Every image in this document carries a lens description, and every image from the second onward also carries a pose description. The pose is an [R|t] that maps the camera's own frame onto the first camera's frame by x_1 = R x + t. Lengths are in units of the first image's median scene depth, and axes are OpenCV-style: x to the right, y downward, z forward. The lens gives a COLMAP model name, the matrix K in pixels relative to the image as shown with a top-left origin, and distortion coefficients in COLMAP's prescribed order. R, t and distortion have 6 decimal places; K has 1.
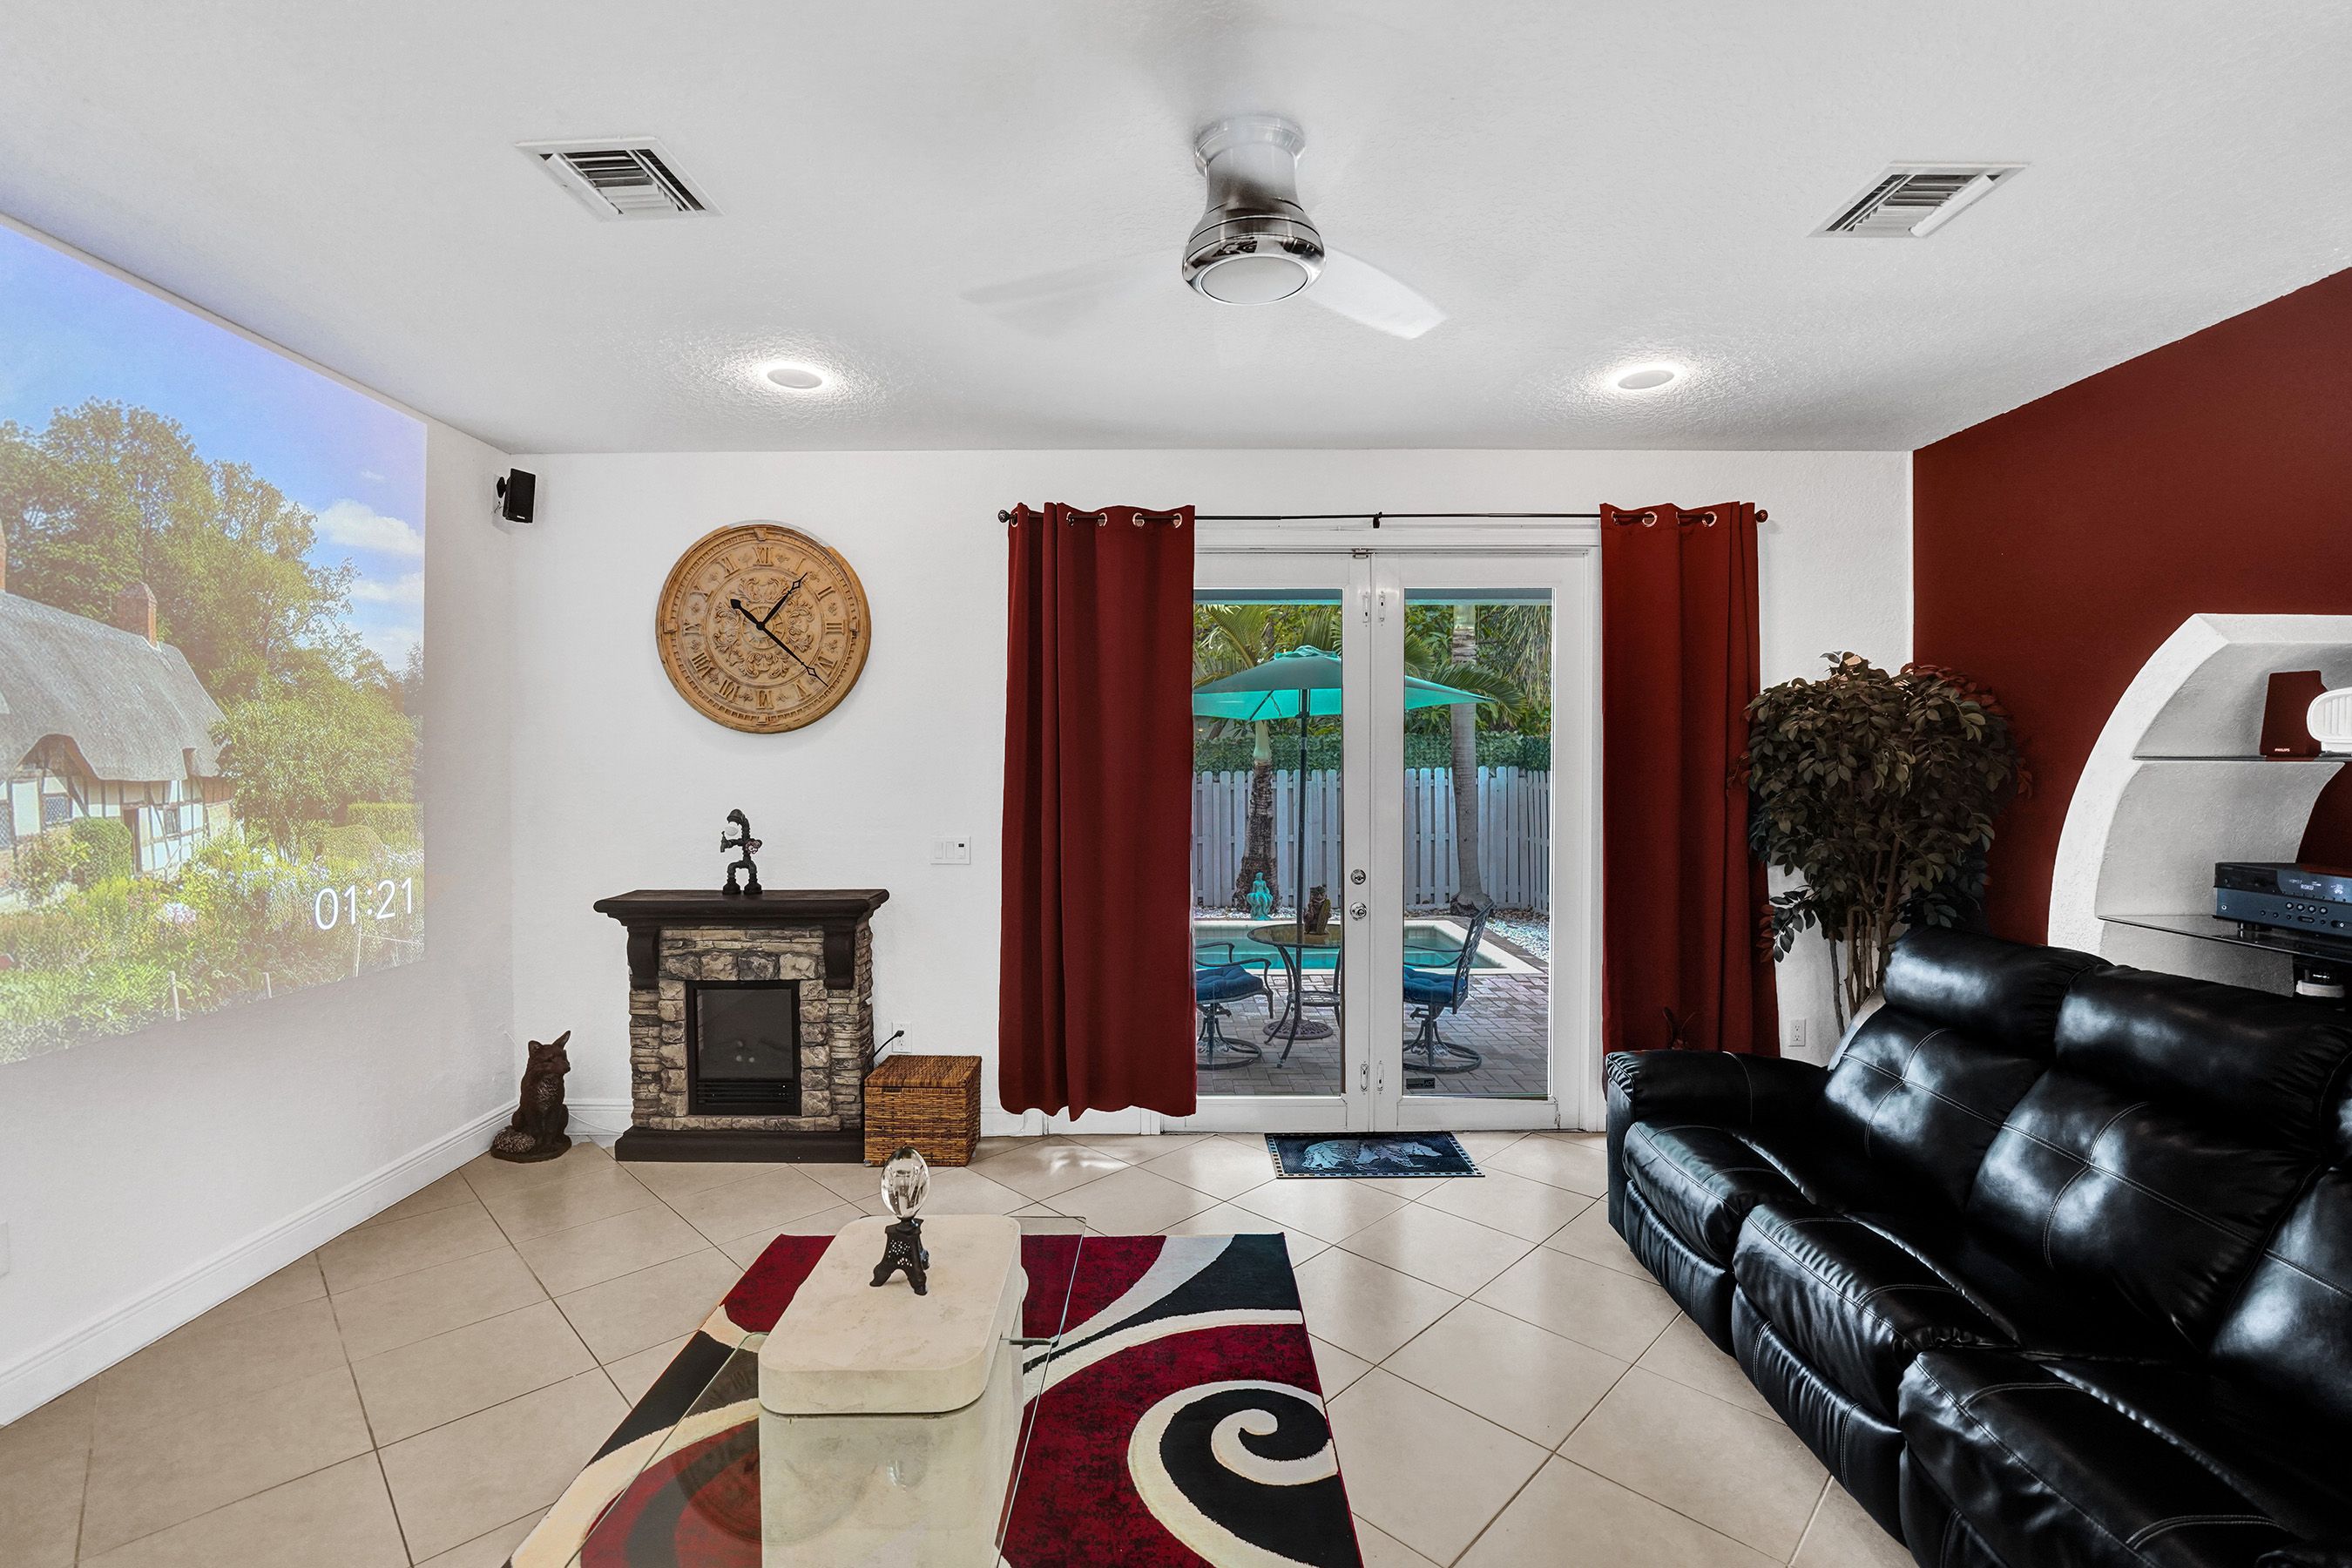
lens RADIAL K [[1023.4, 0, 1174.1], [0, 1023.4, 776.5], [0, 0, 1]] dist [-0.005520, -0.000234]
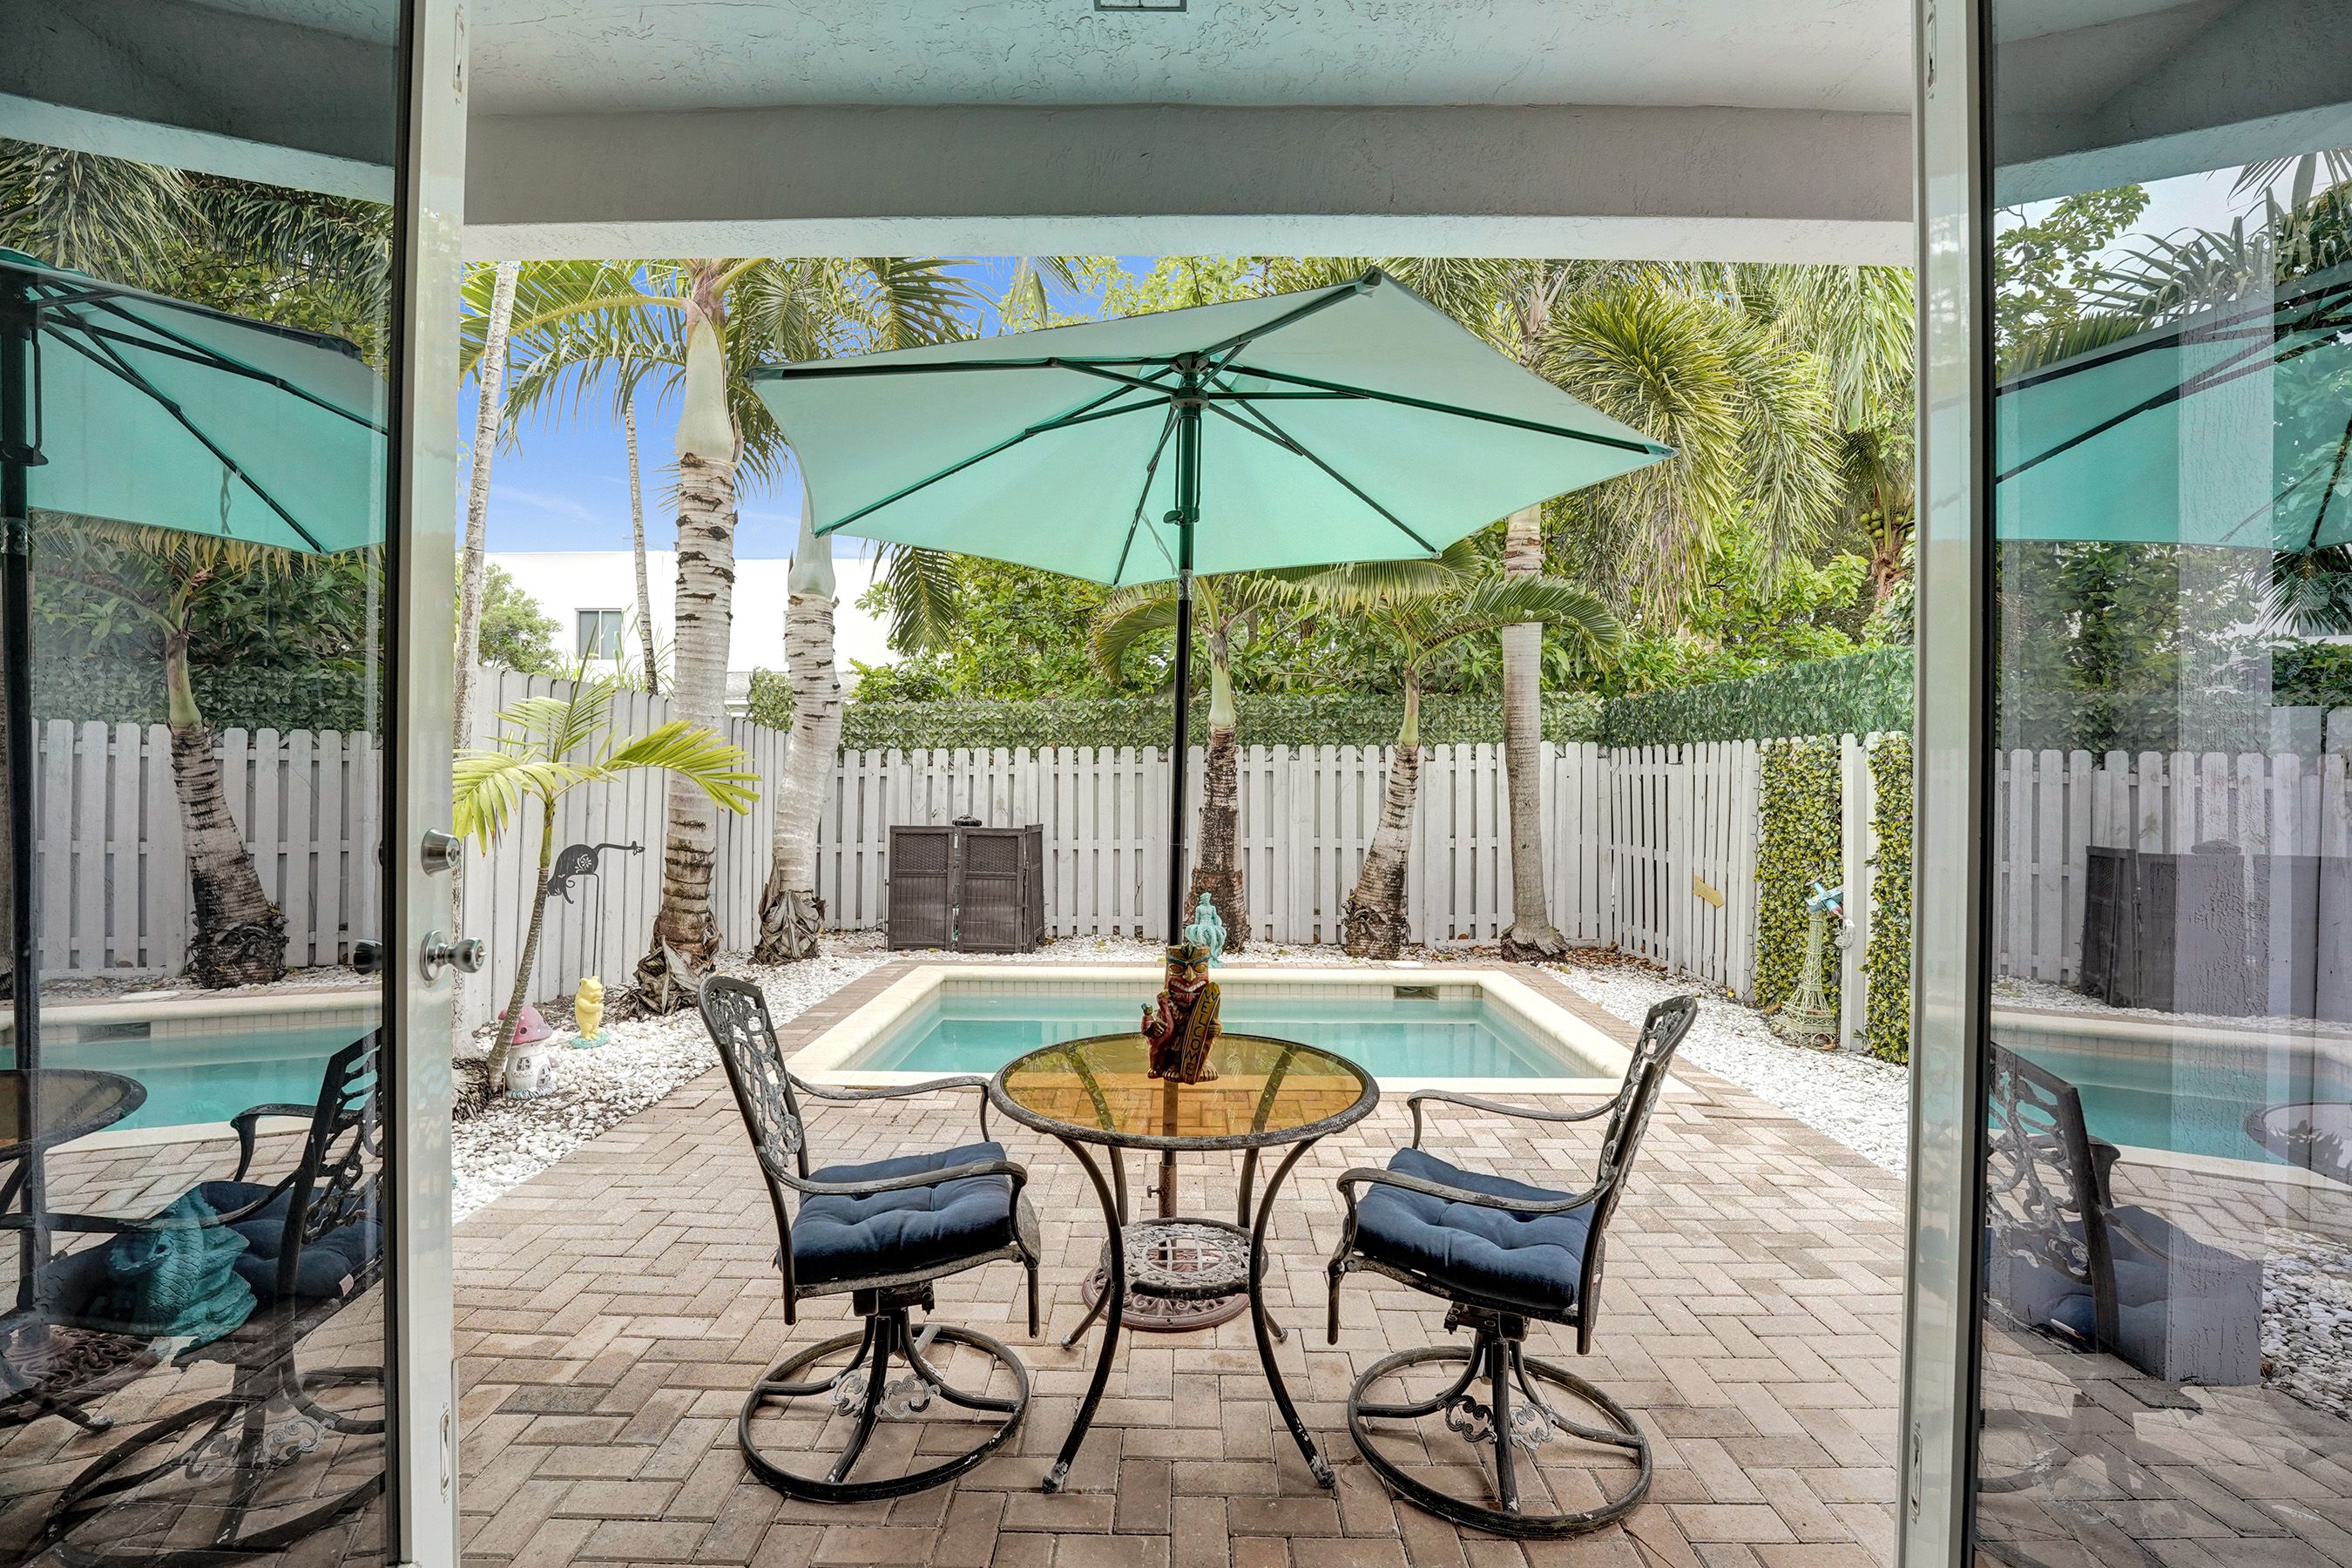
lens RADIAL K [[1023.4, 0, 1177.7], [0, 1023.4, 777.3], [0, 0, 1]] dist [-0.005520, -0.000234]
pose [[0.999718, 0.007625, -0.022504, 0.068146], [-0.007927, 0.999879, -0.013374, 0.025757], [0.022399, 0.013549, 0.999657, 0.304911]]
